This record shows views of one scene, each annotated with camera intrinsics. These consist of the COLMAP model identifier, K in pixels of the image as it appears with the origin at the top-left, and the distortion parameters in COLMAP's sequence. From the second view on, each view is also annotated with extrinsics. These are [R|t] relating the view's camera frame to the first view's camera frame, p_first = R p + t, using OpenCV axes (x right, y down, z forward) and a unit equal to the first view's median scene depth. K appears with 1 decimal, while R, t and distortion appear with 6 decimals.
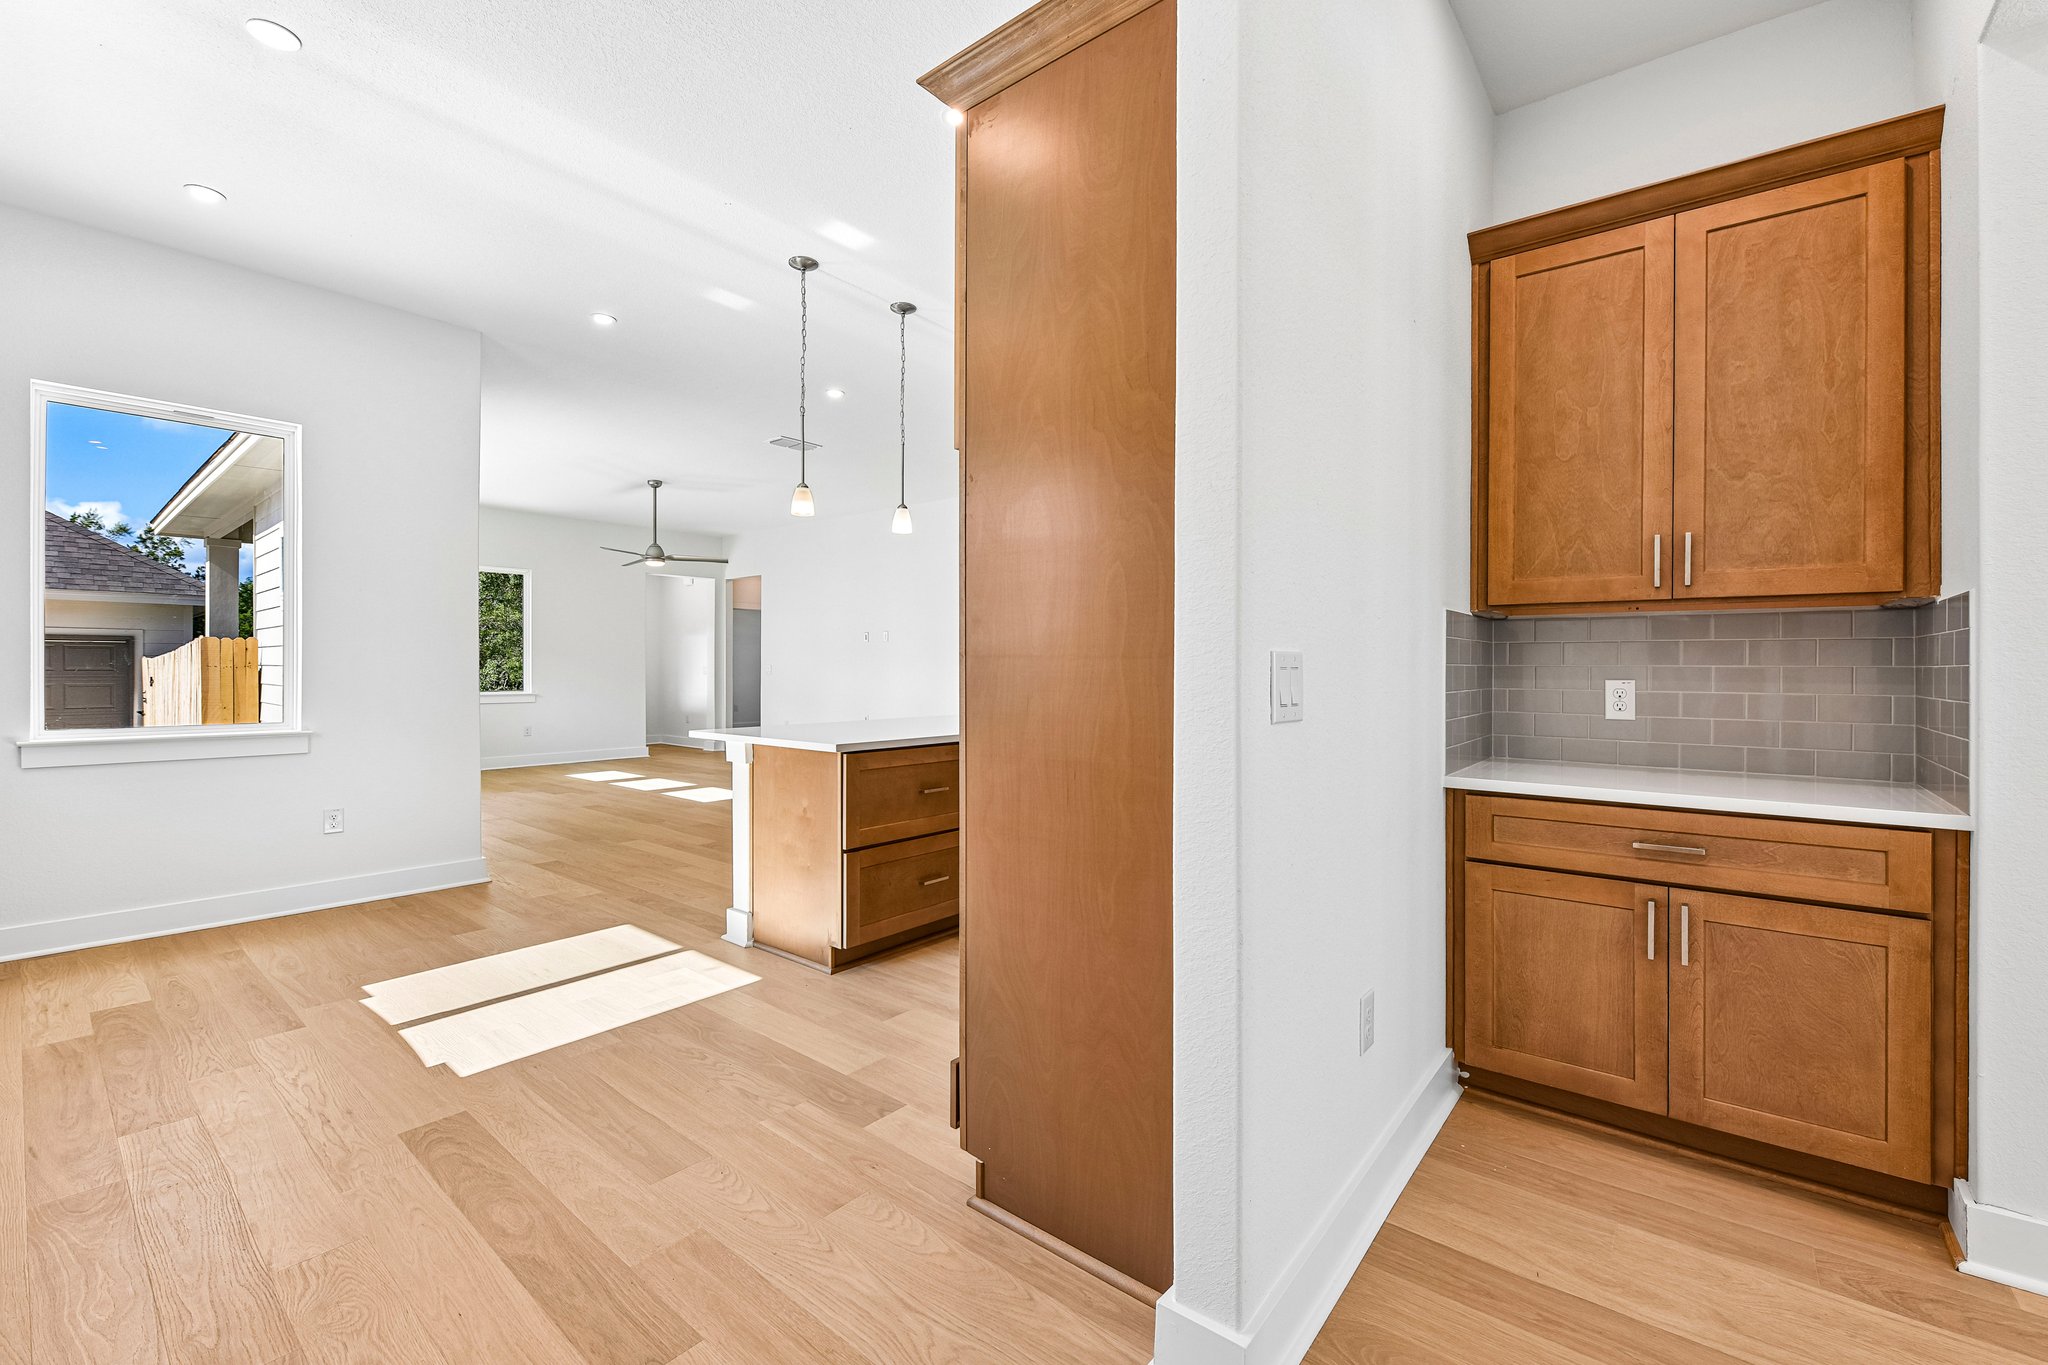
lens RADIAL K [[851.5, 0, 1024.7], [0, 851.5, 694.5], [0, 0, 1]] dist [-0.011372, -0.004585]
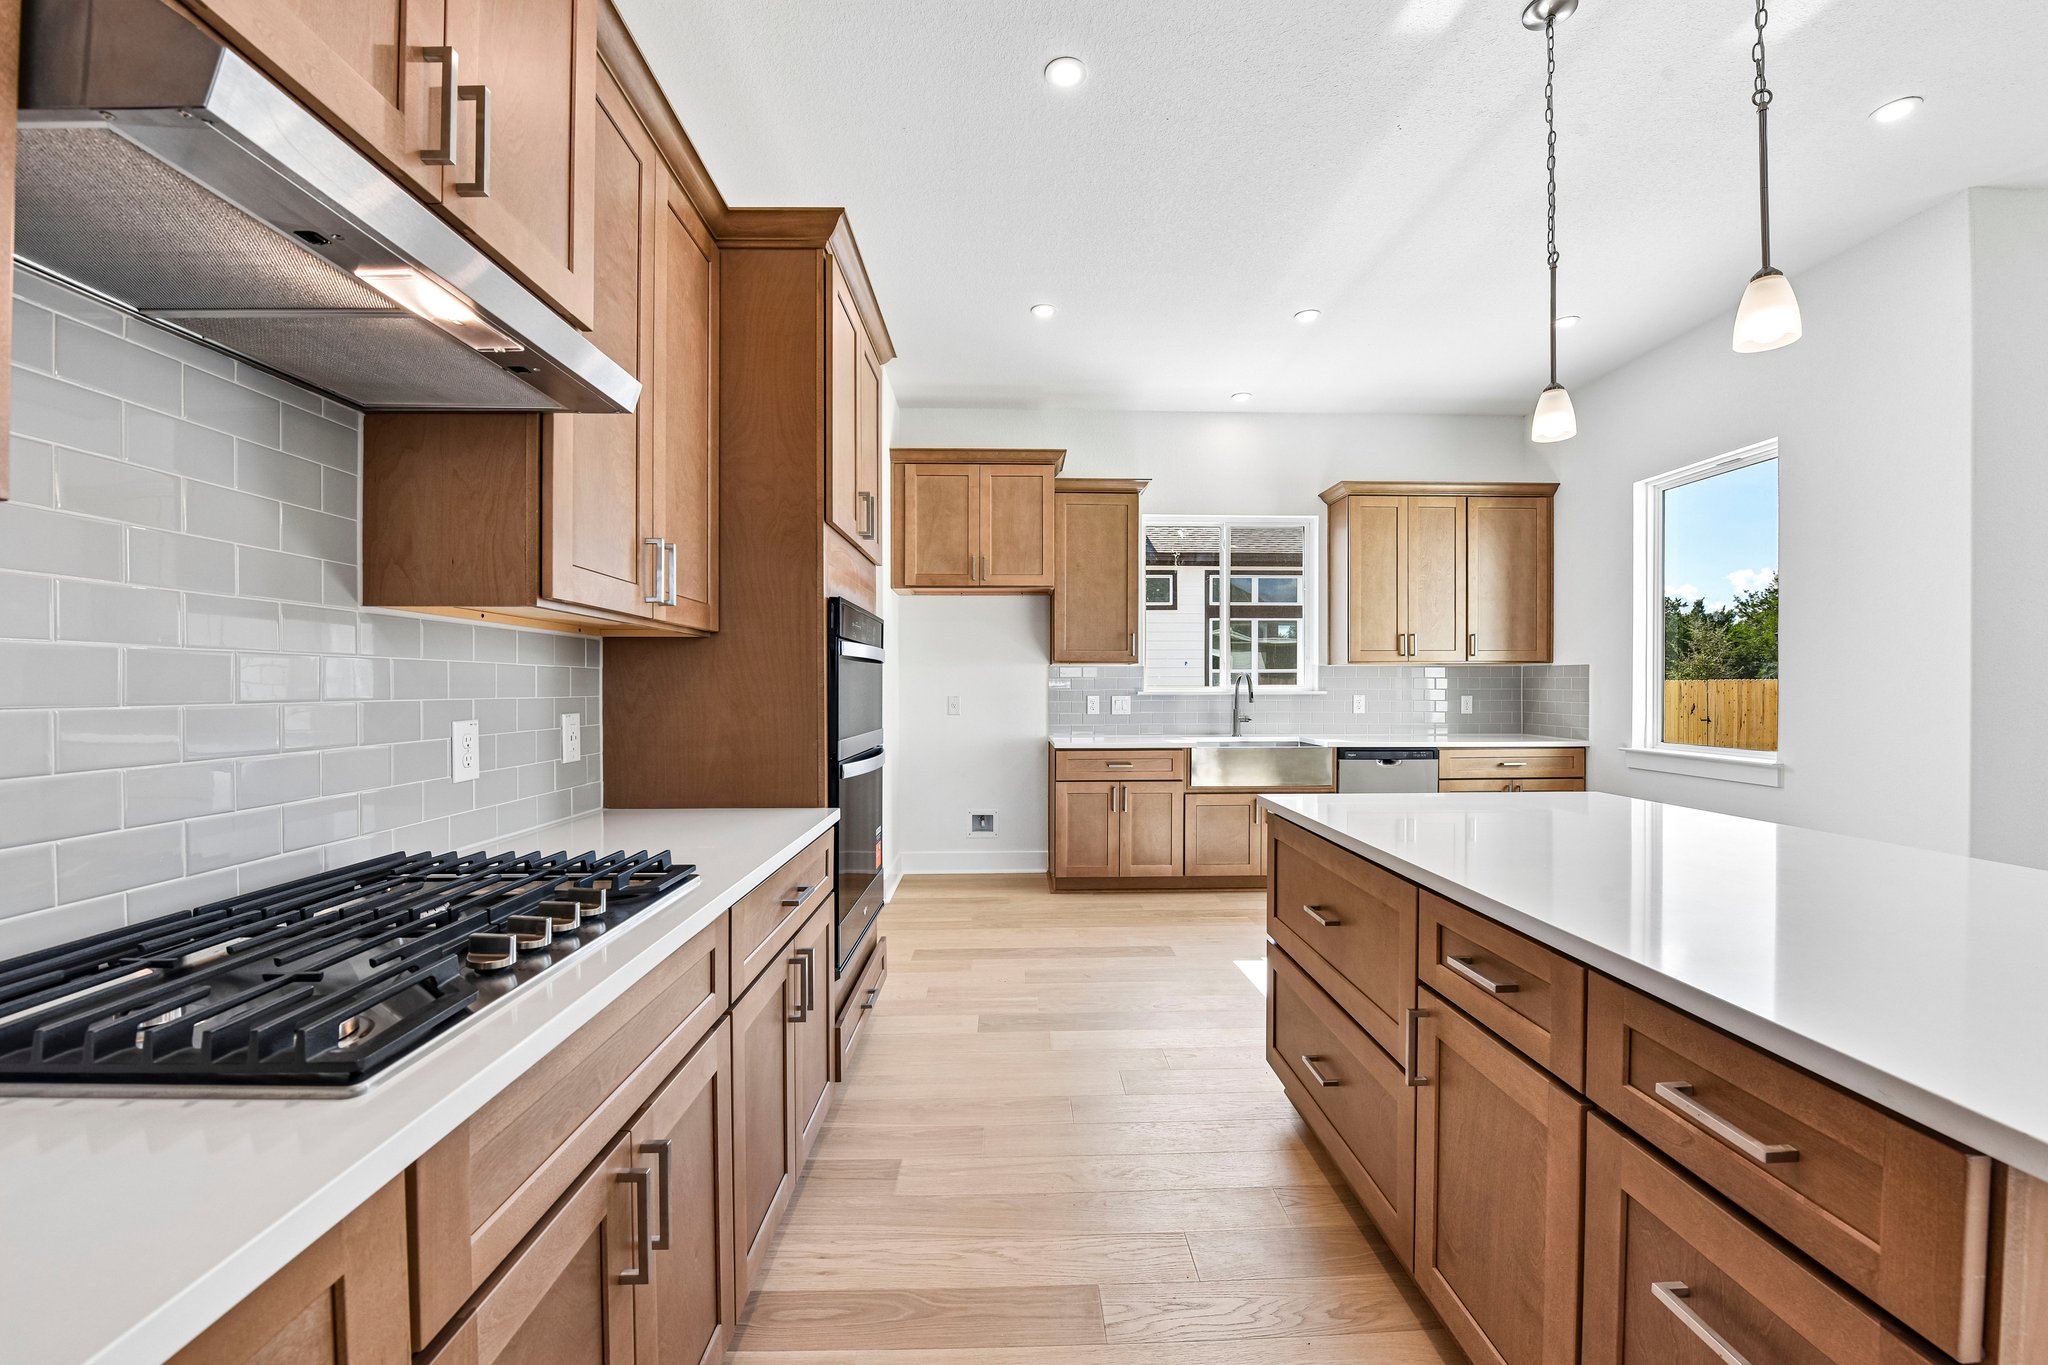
lens RADIAL K [[820.5, 0, 1036.7], [0, 820.5, 693.9], [0, 0, 1]] dist [0.001103, 0.000021]
pose [[-0.755414, 0.004269, -0.655234, 0.585230], [-0.015456, 0.999584, 0.024332, -0.069900], [0.655066, 0.028508, -0.755034, 1.876000]]
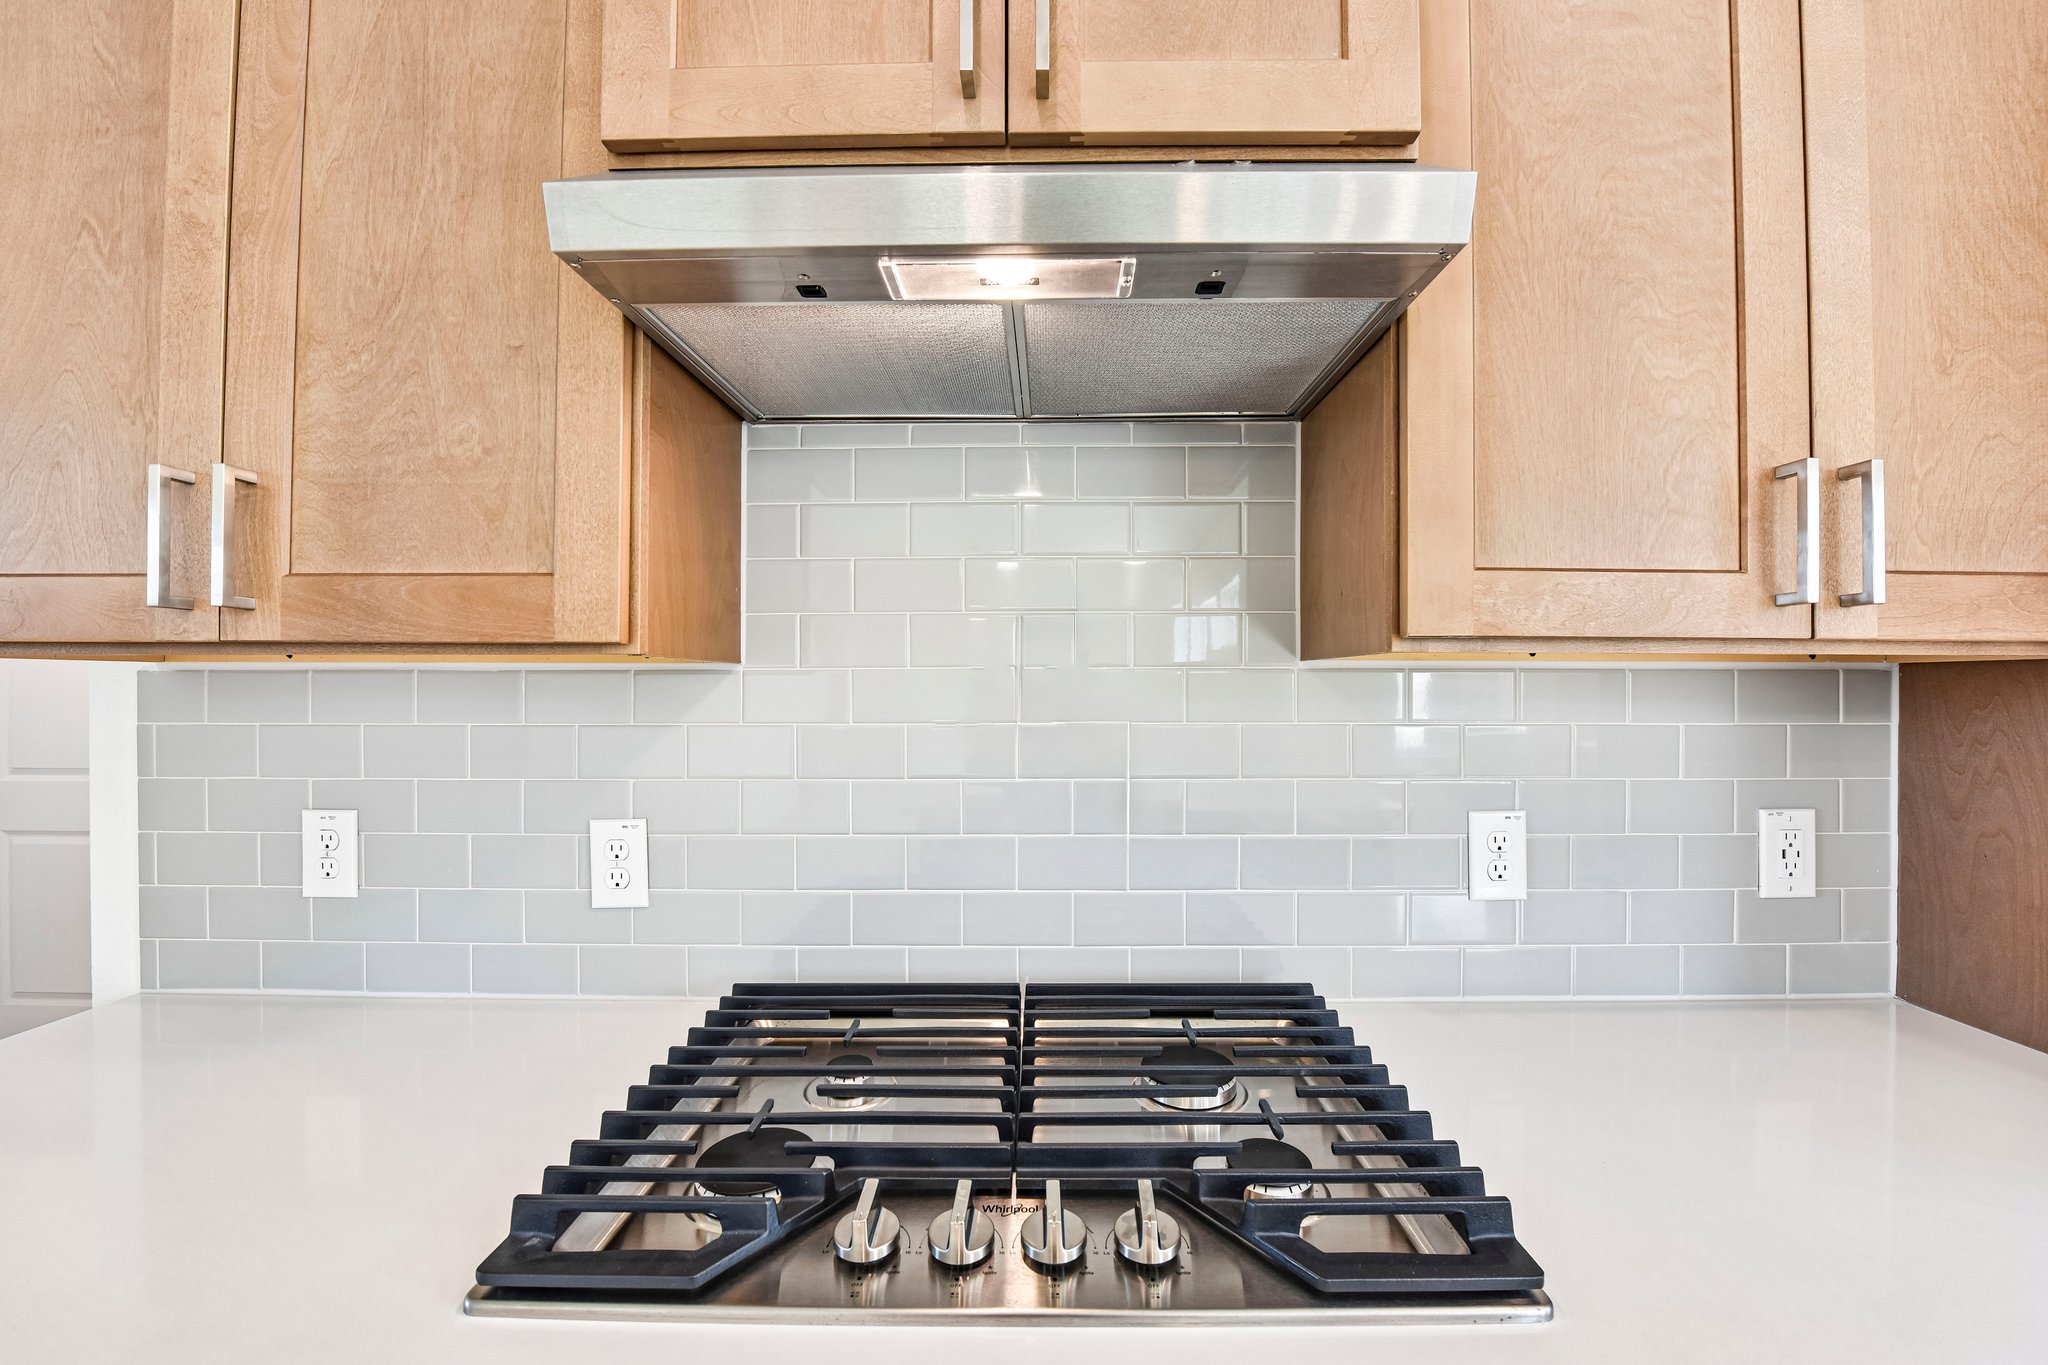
lens RADIAL K [[823.2, 0, 1032.7], [0, 823.2, 676.7], [0, 0, 1]] dist [-0.020030, -0.000262]
pose [[-0.624778, 0.003442, 0.780795, 0.304000], [0.014962, 0.999859, 0.007565, -0.106315], [-0.780659, 0.016408, -0.624742, 1.542738]]
